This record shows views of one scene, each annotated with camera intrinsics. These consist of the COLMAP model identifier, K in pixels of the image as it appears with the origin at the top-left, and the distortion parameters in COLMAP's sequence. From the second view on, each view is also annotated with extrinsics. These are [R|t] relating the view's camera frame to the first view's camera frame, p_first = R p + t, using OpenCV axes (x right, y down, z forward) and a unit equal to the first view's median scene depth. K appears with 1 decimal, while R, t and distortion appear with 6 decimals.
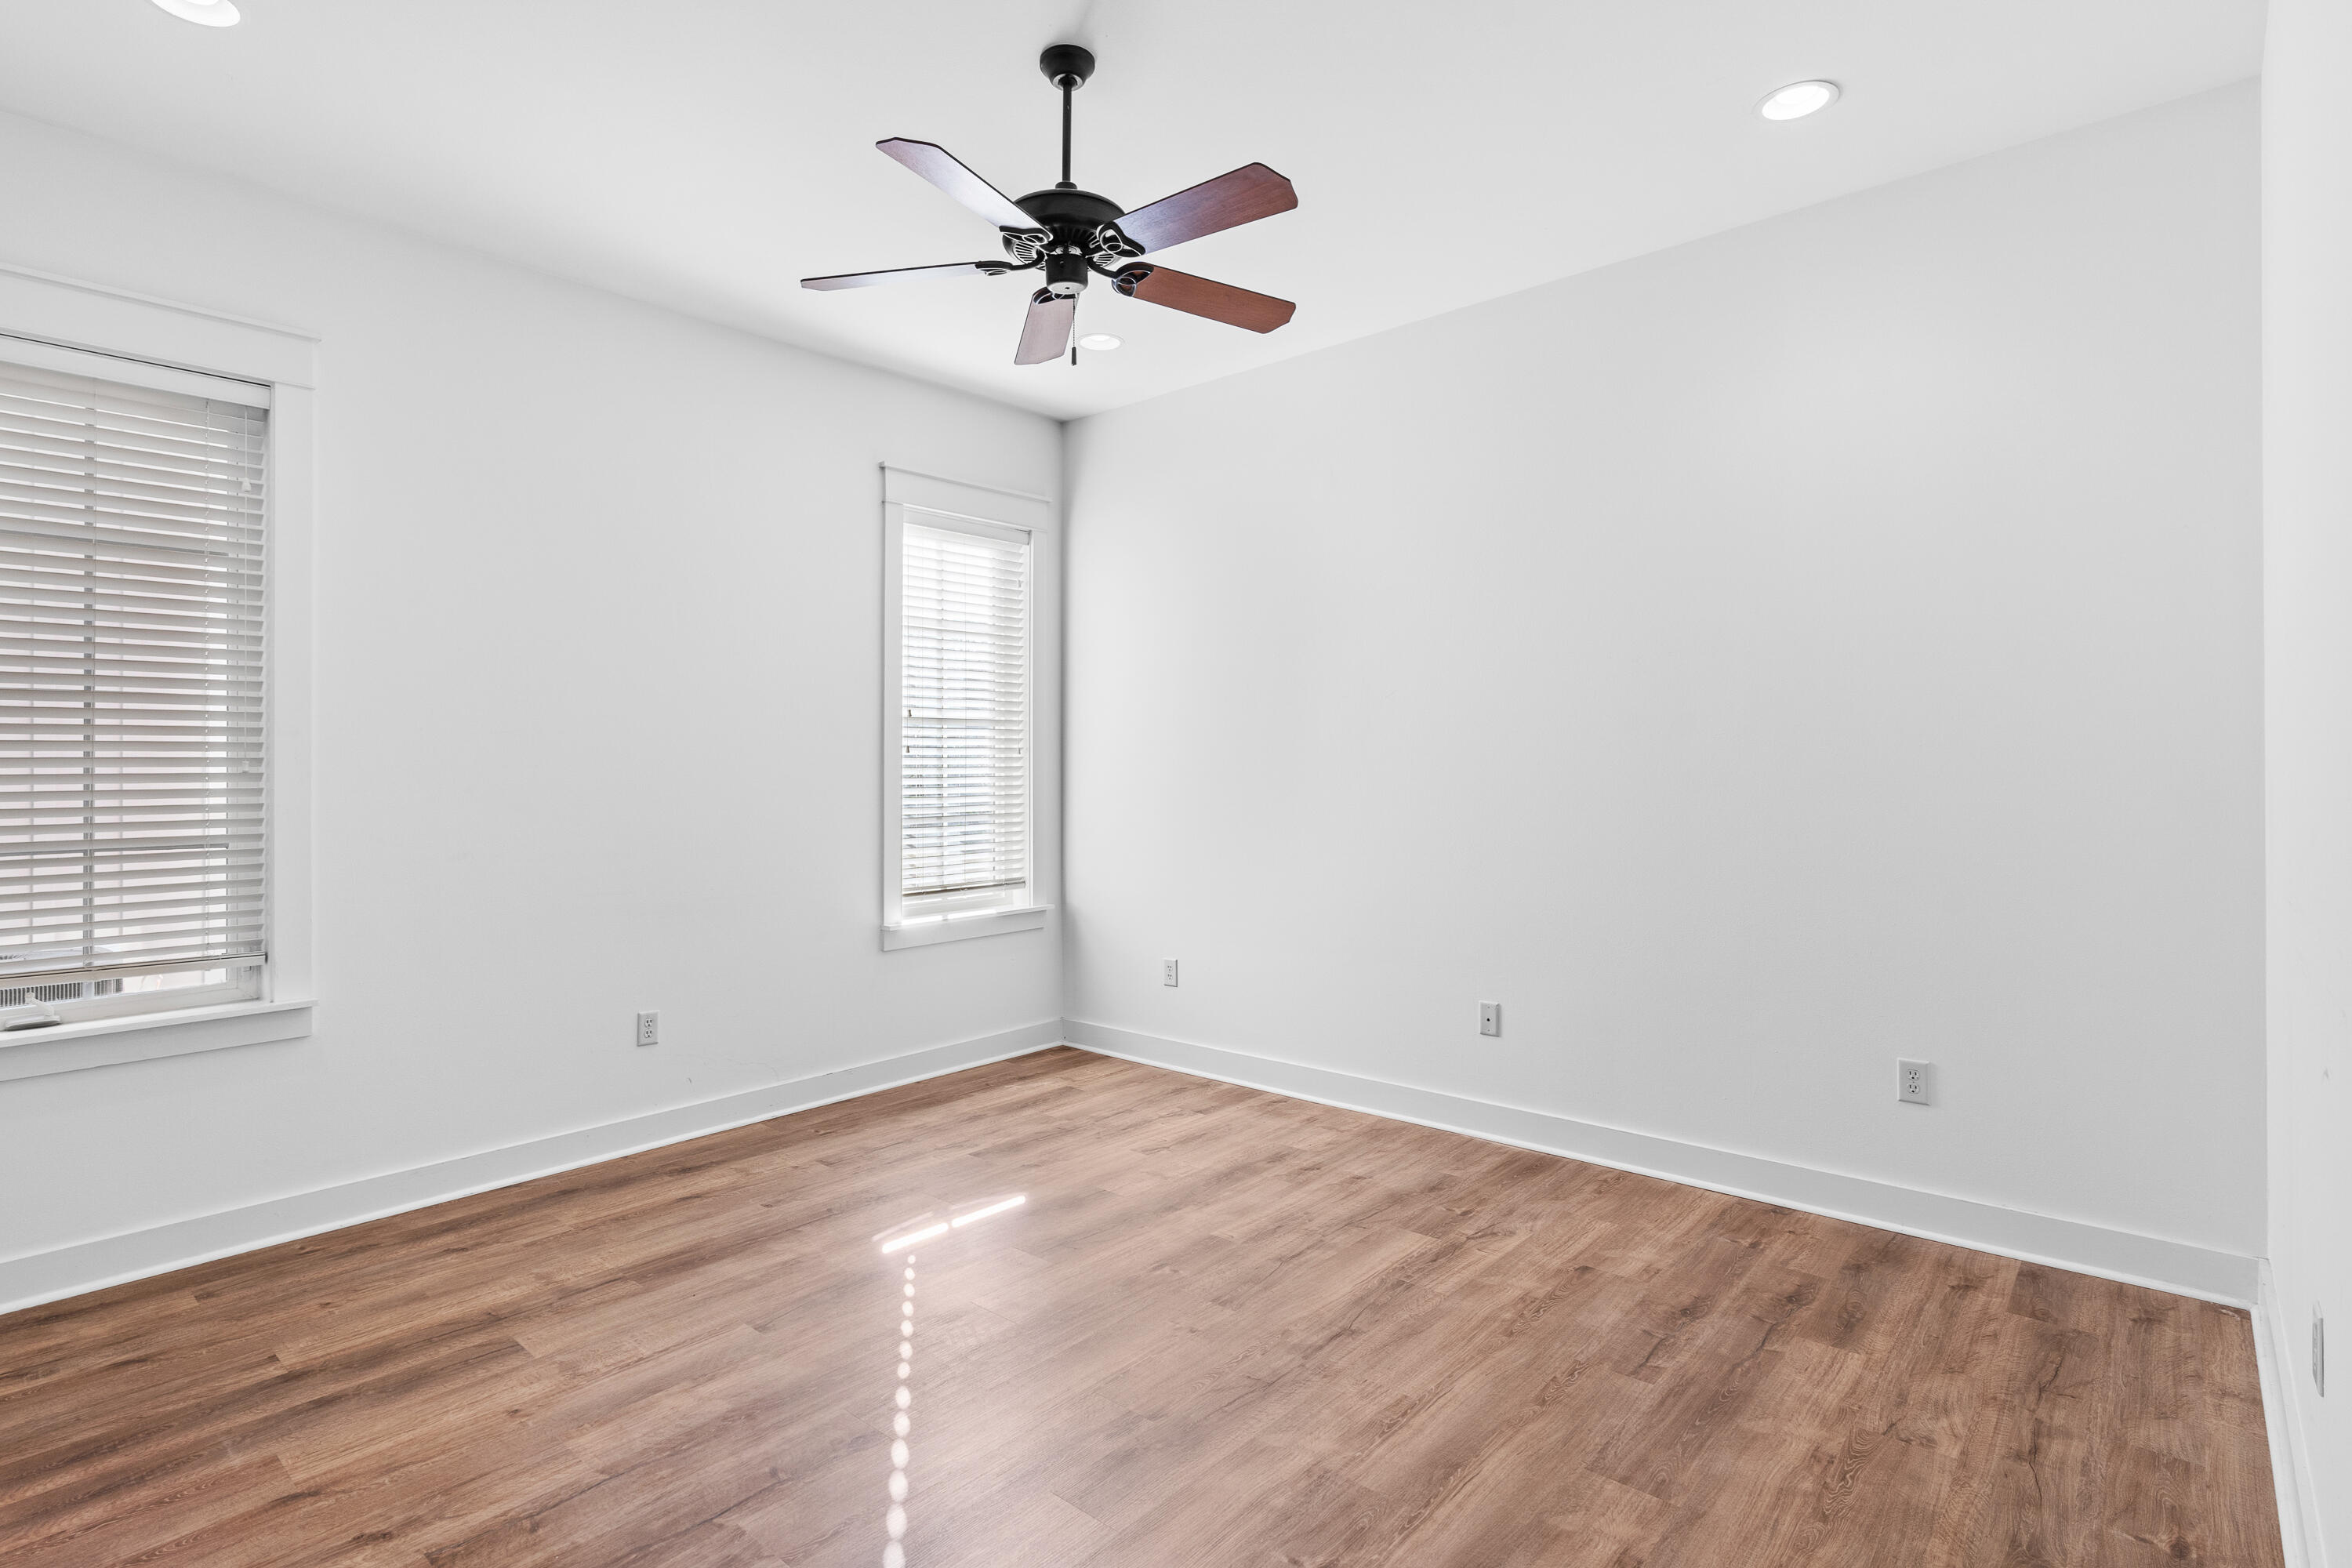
lens RADIAL K [[1172.7, 0, 1174.4], [0, 1172.7, 766.2], [0, 0, 1]] dist [-0.001055, -0.000049]
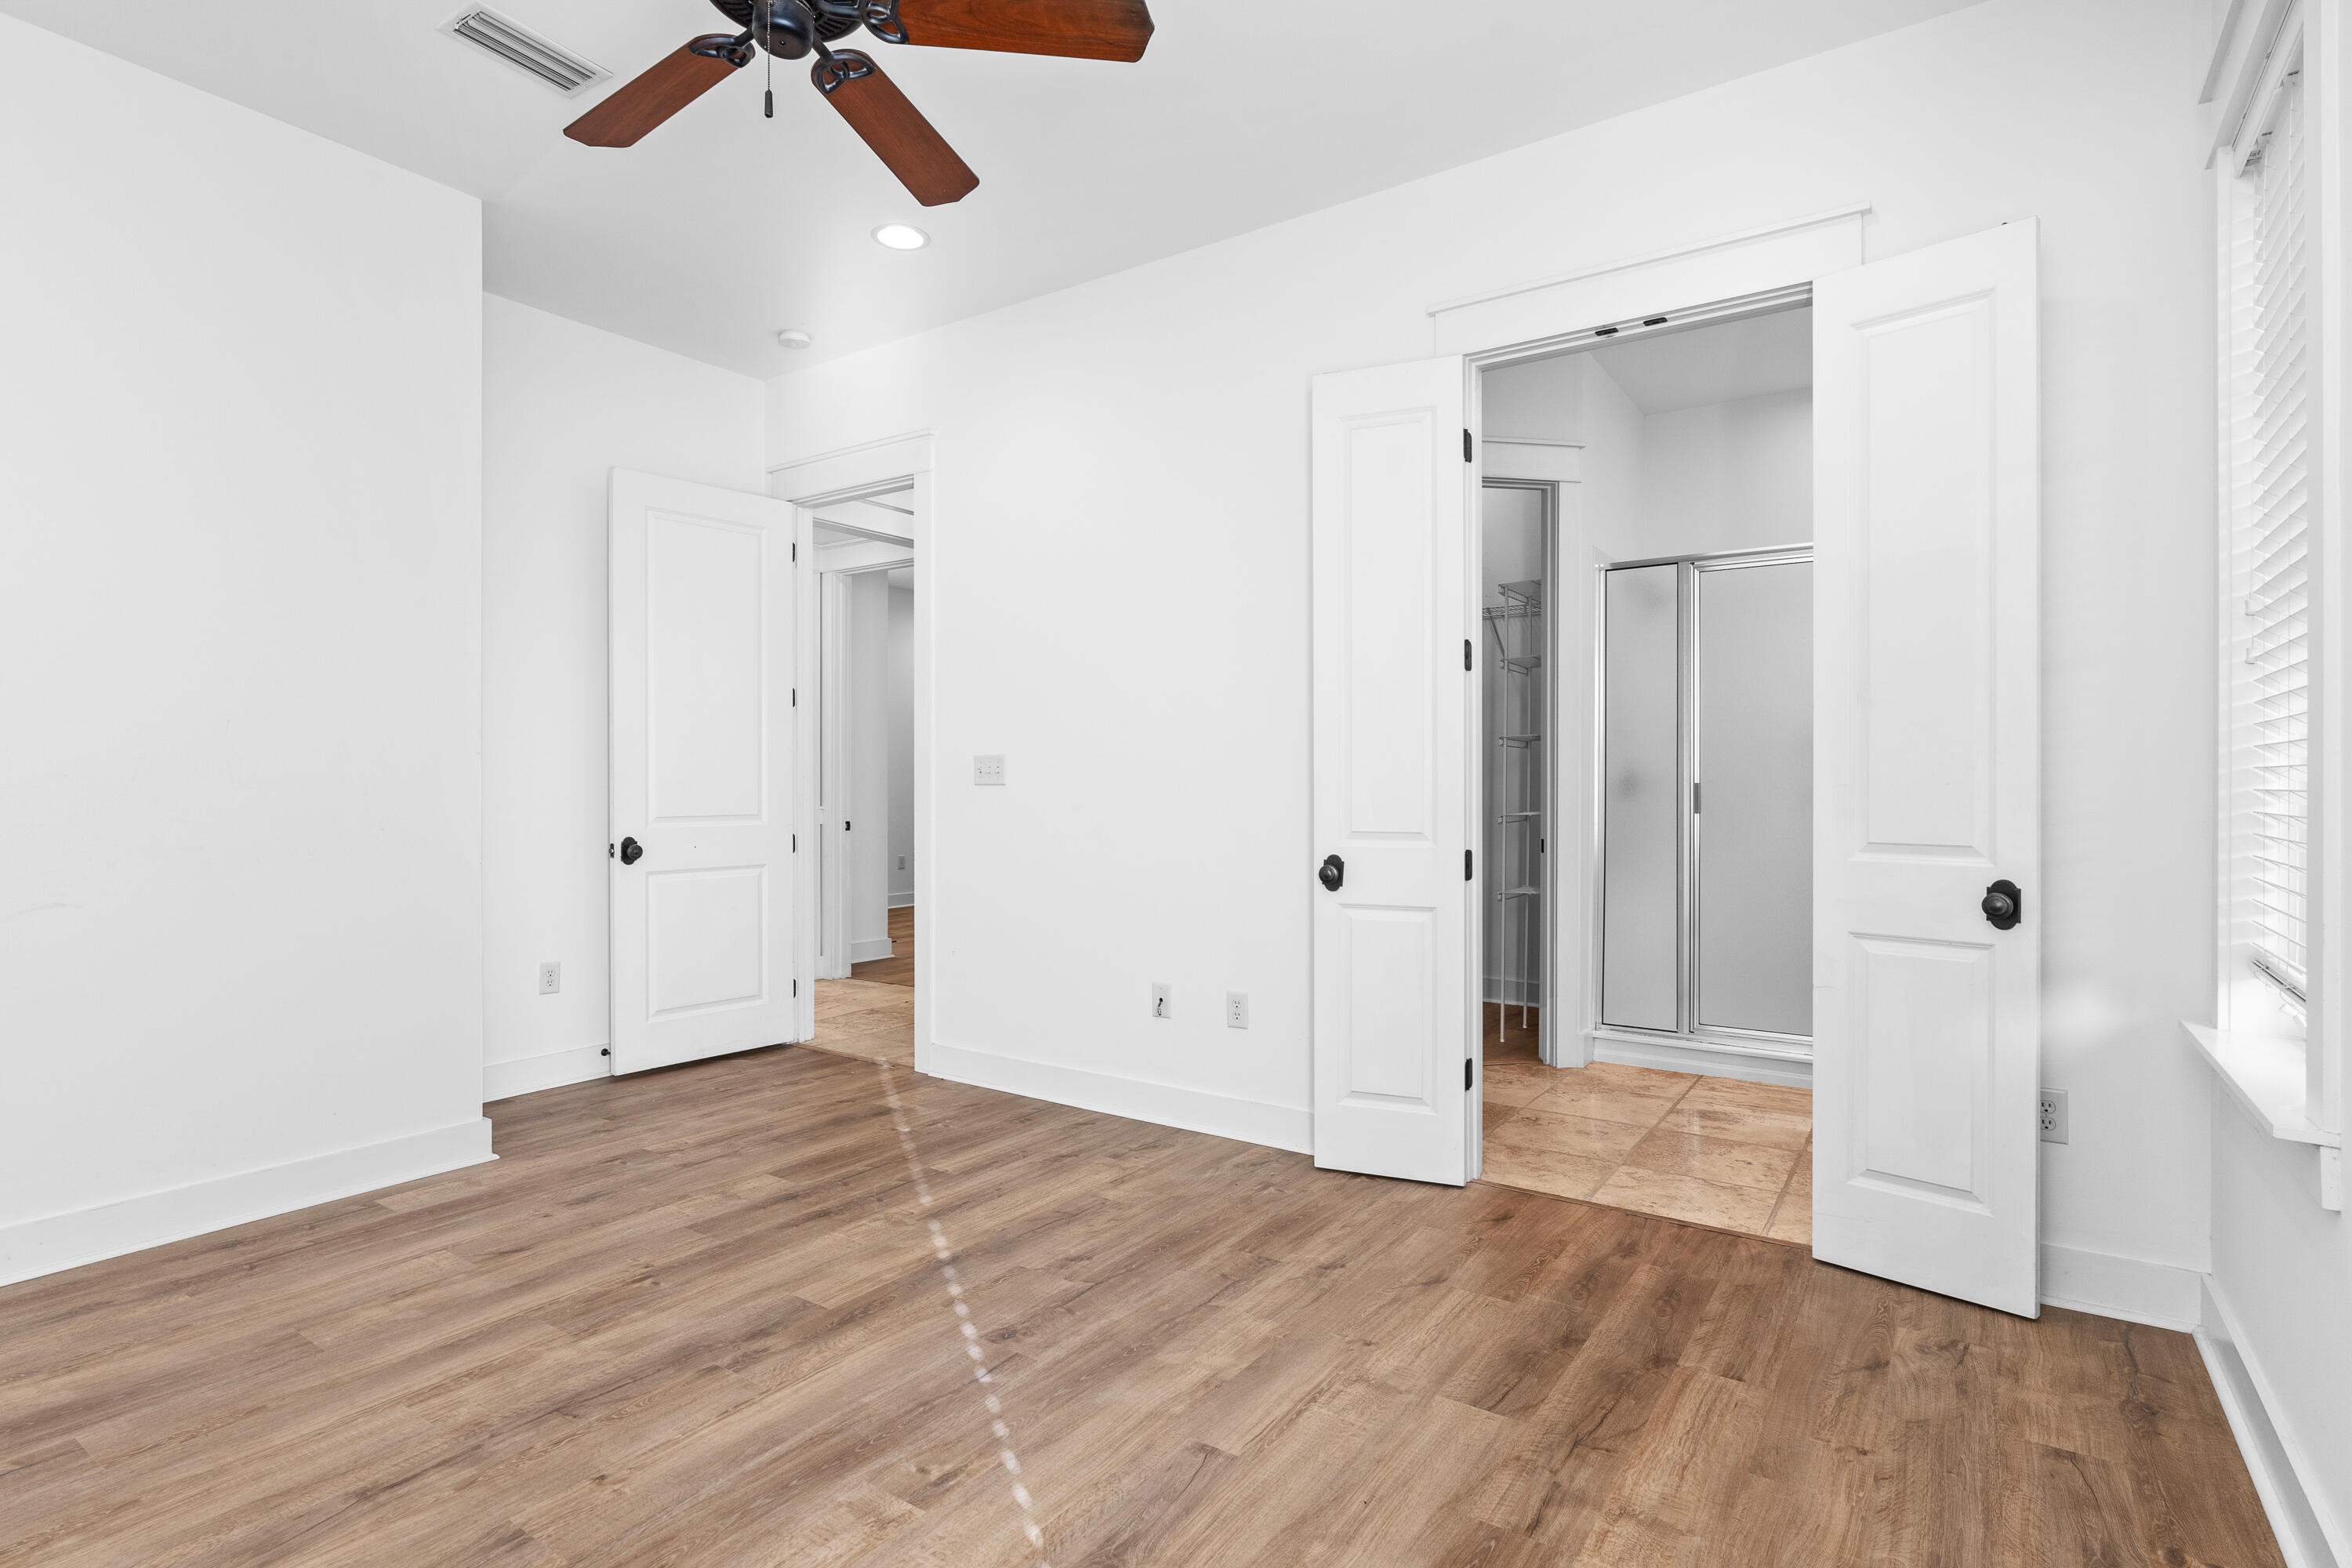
lens RADIAL K [[1150.9, 0, 1167.6], [0, 1150.9, 790.3], [0, 0, 1]] dist [-0.003962, 0.000211]
pose [[-0.993491, 0.007178, -0.113687, -0.230947], [0.006452, 0.999956, 0.006749, 0.055460], [0.113731, 0.005972, -0.993494, 1.593714]]
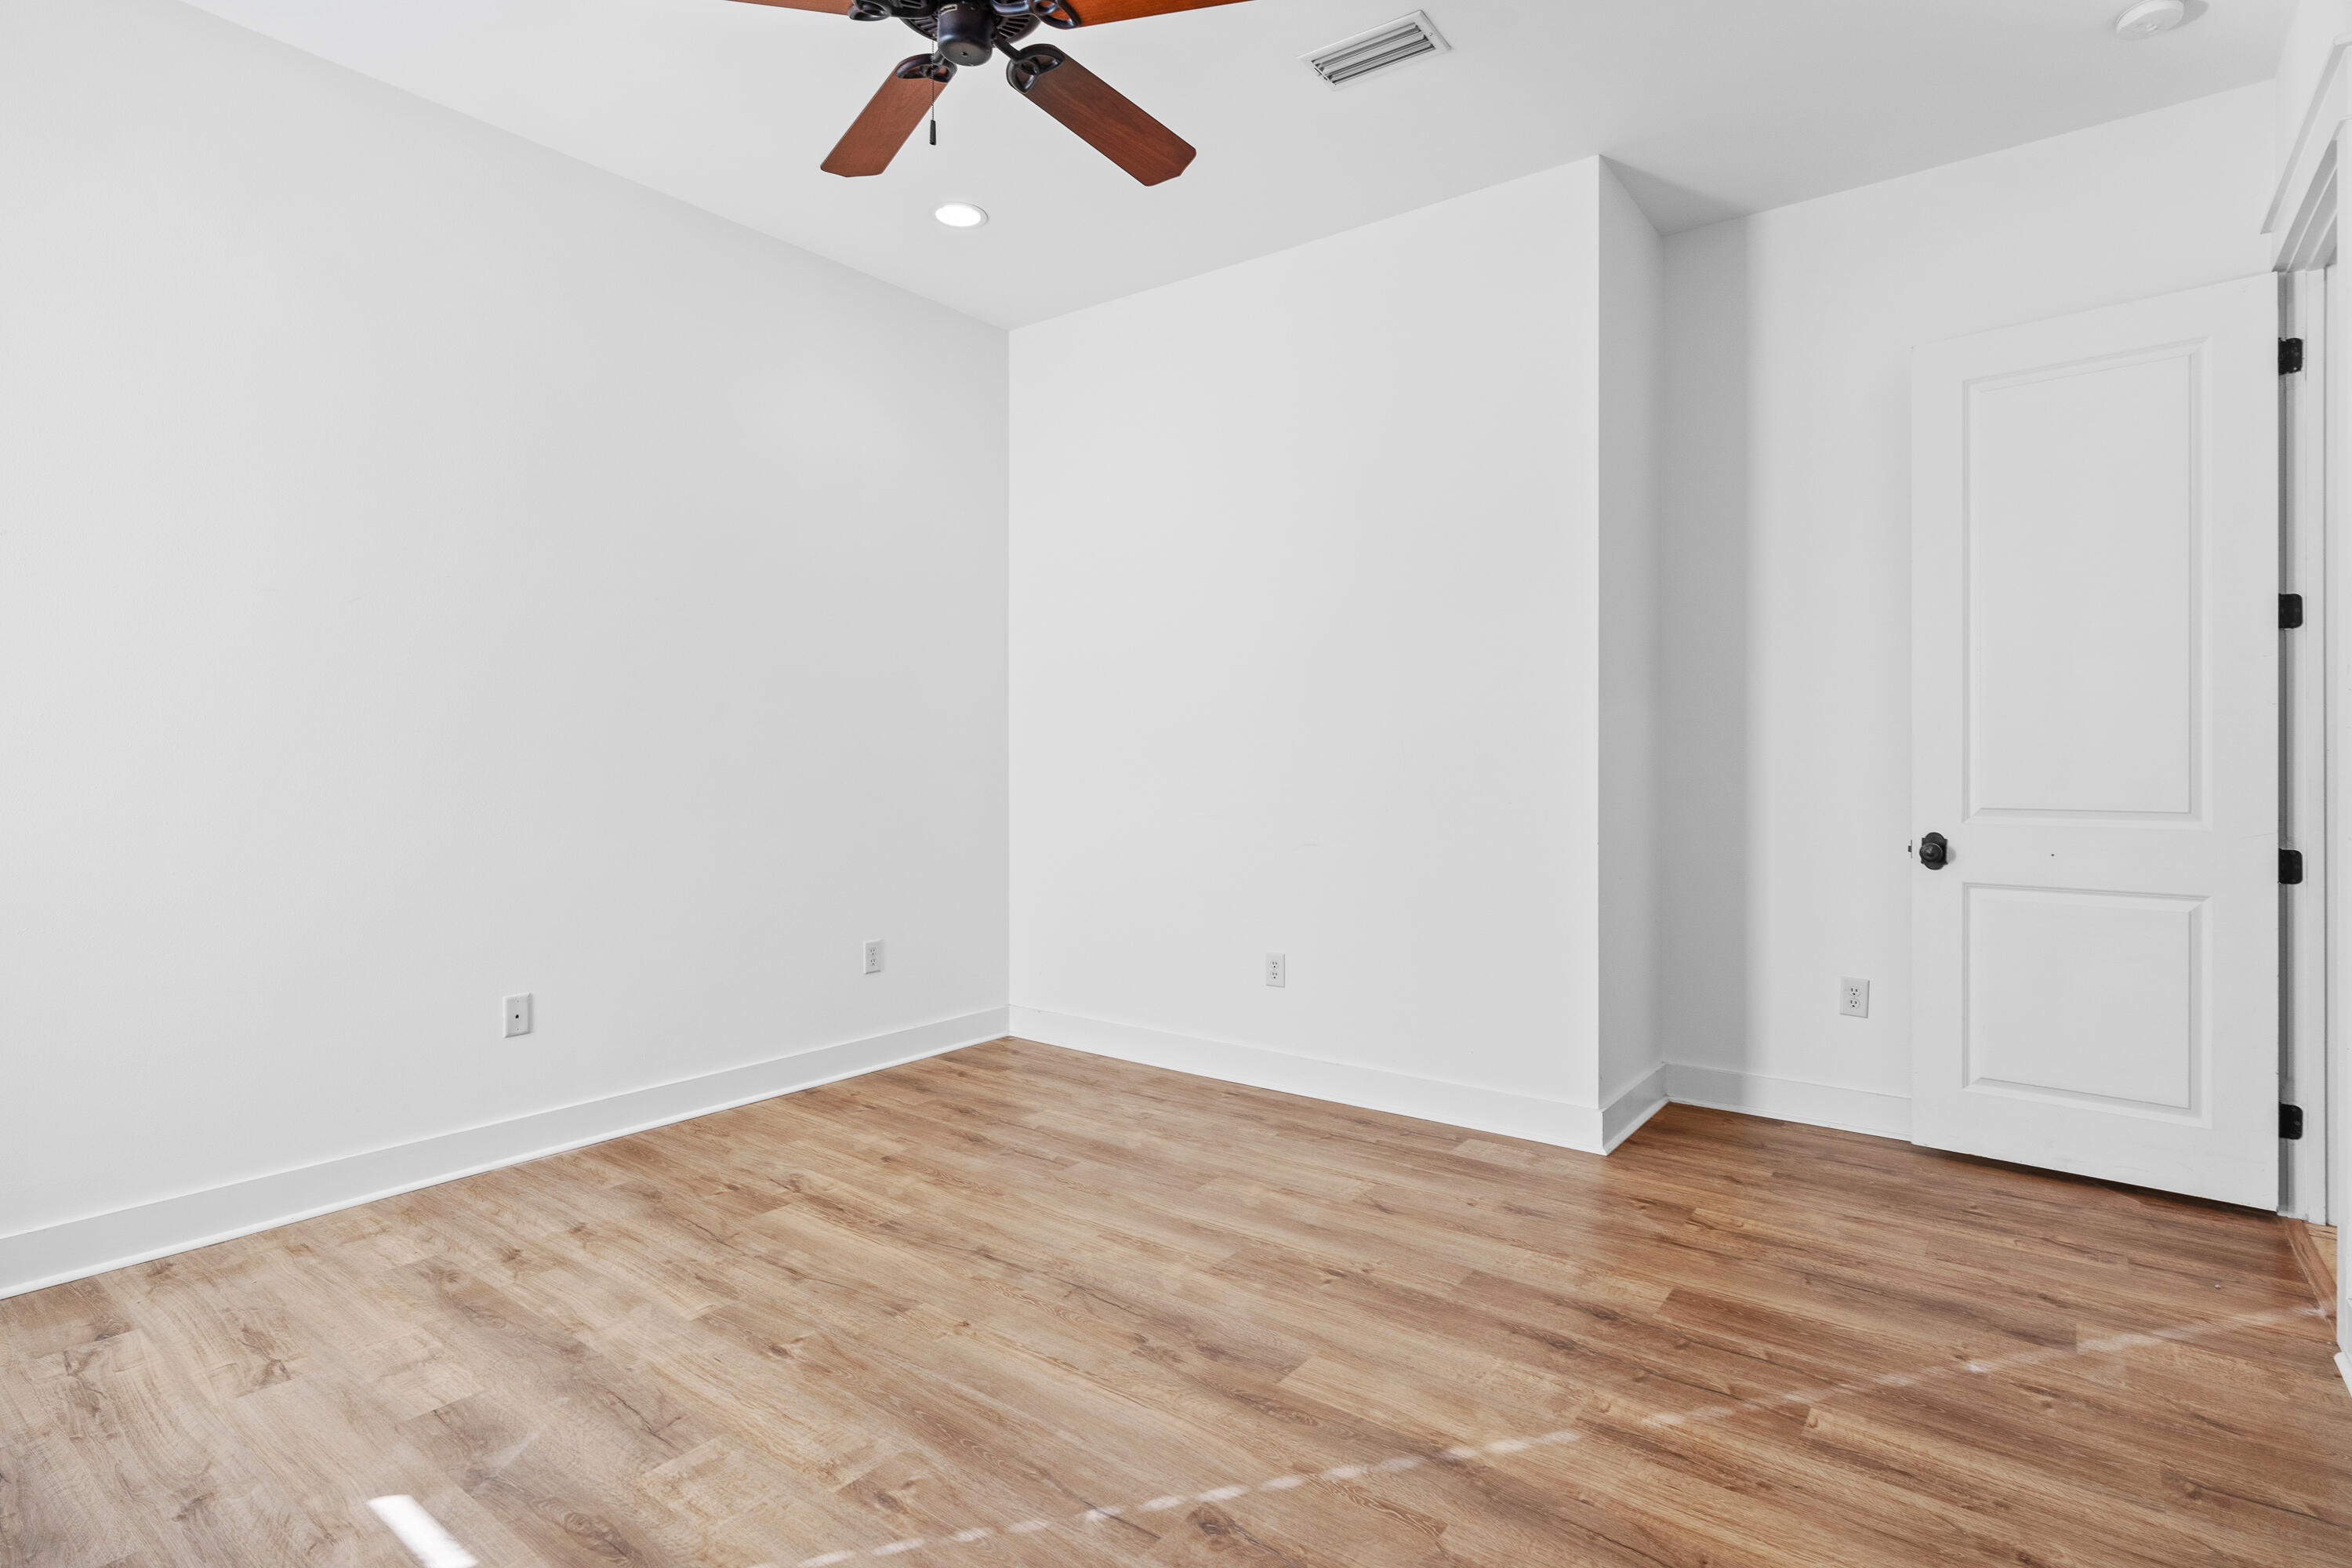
lens RADIAL K [[1172.7, 0, 1164.3], [0, 1172.7, 770.6], [0, 0, 1]] dist [-0.001055, -0.000049]
pose [[-0.071160, -0.002622, 0.997461, -0.801541], [-0.000469, 0.999997, 0.002595, 0.058798], [-0.997465, -0.000283, -0.071161, 0.841114]]
